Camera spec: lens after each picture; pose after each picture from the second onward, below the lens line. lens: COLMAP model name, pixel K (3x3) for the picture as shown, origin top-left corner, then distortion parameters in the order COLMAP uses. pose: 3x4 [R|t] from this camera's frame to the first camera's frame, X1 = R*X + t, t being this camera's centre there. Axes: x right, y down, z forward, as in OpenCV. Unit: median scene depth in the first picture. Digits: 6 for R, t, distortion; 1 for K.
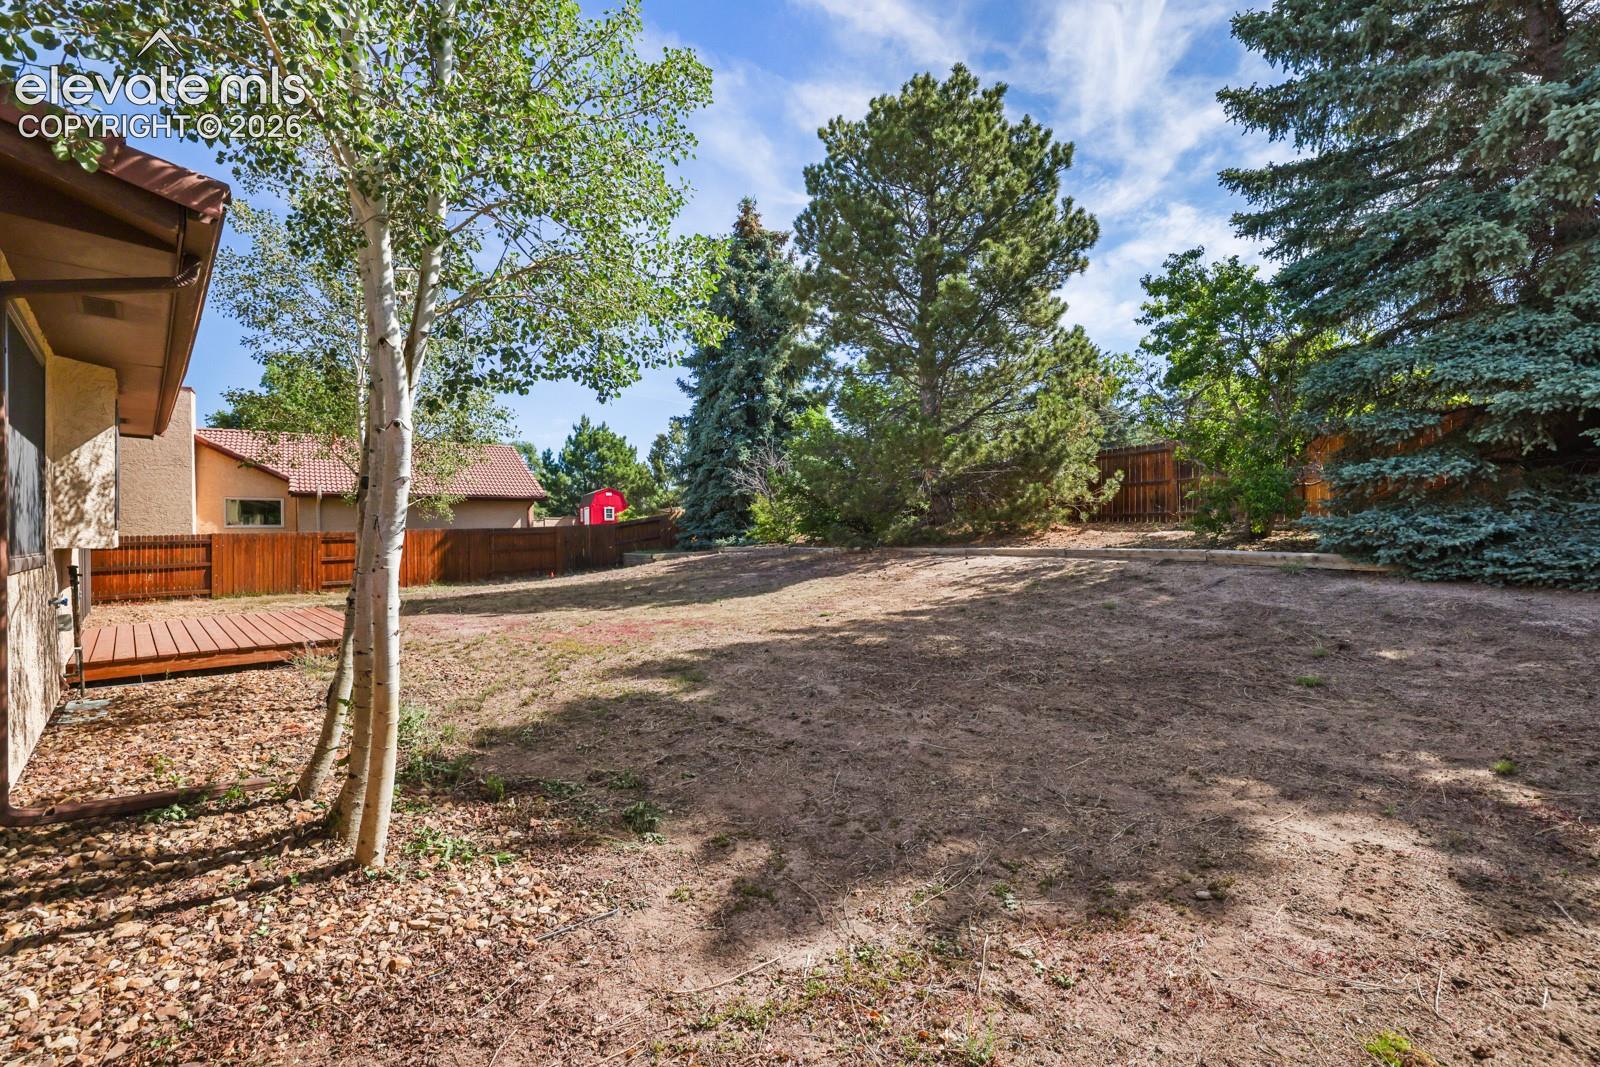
lens RADIAL K [[668.8, 0, 796.4], [0, 668.8, 509.6], [0, 0, 1]] dist [0.000016, 0.000212]
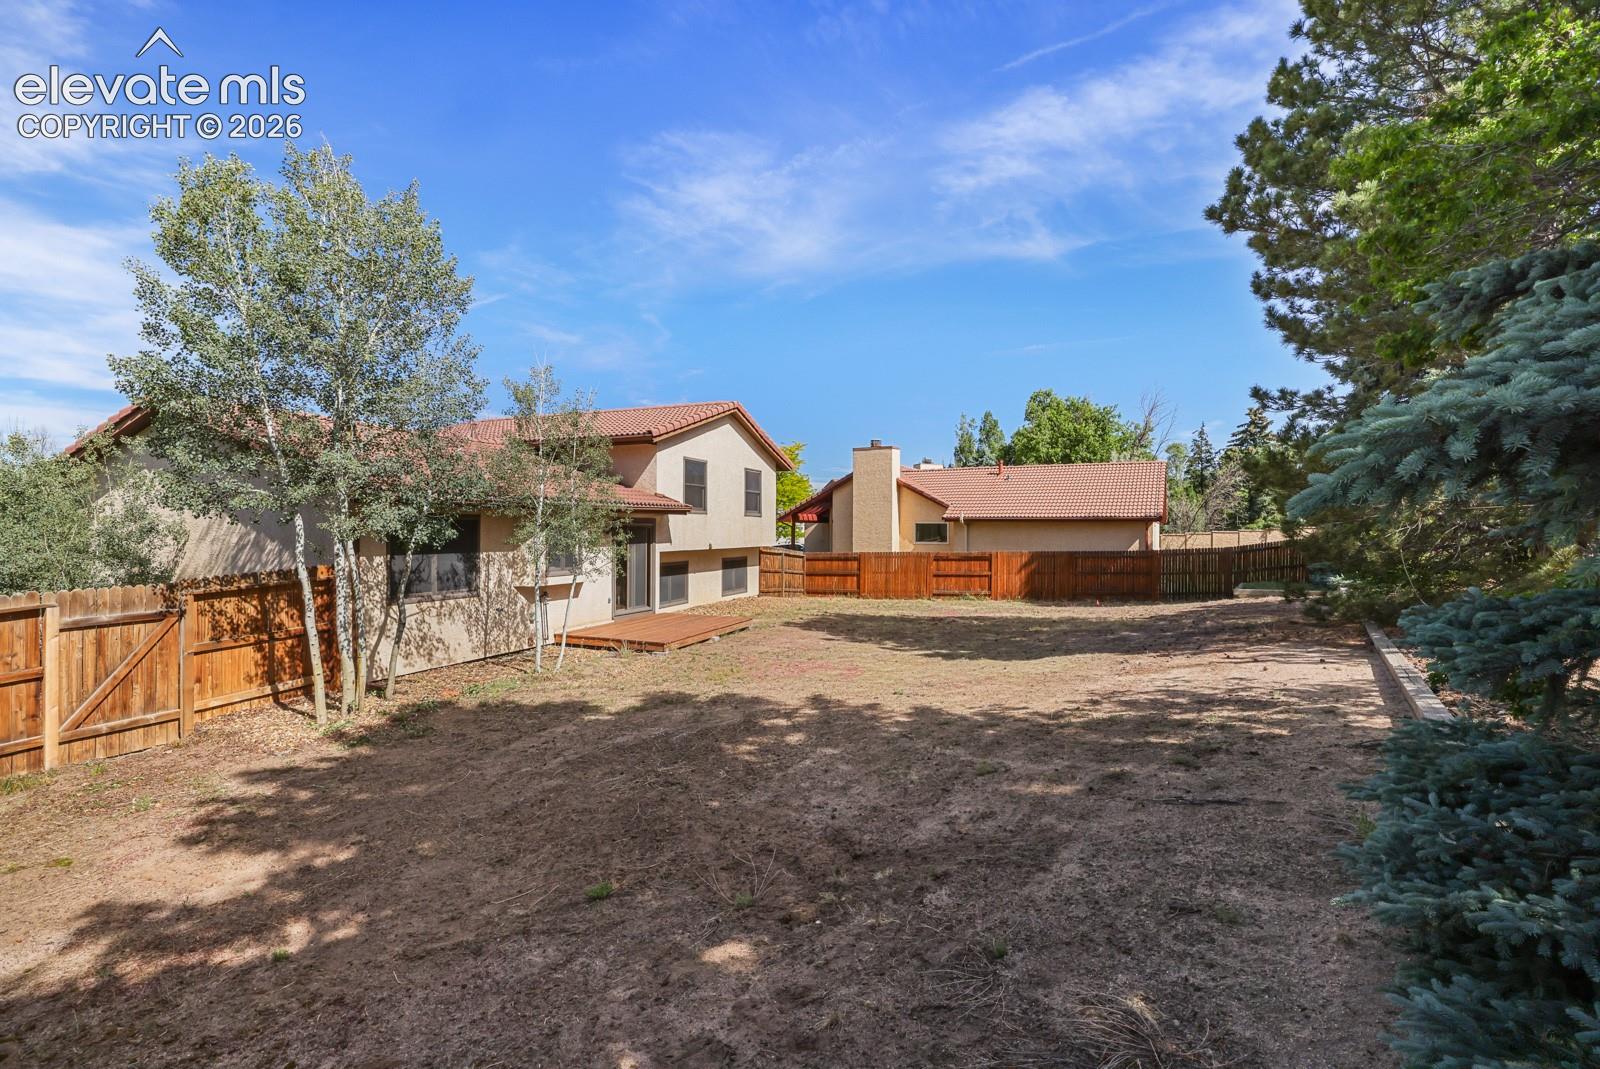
lens RADIAL K [[699.7, 0, 800.0], [0, 699.7, 534.5], [0, 0, 1]] dist [-0.000437, 0.000199]
pose [[0.401976, 0.014264, -0.915539, 2.306830], [0.025796, 0.999305, 0.026895, -0.240058], [0.915287, -0.034428, 0.401329, 1.312415]]
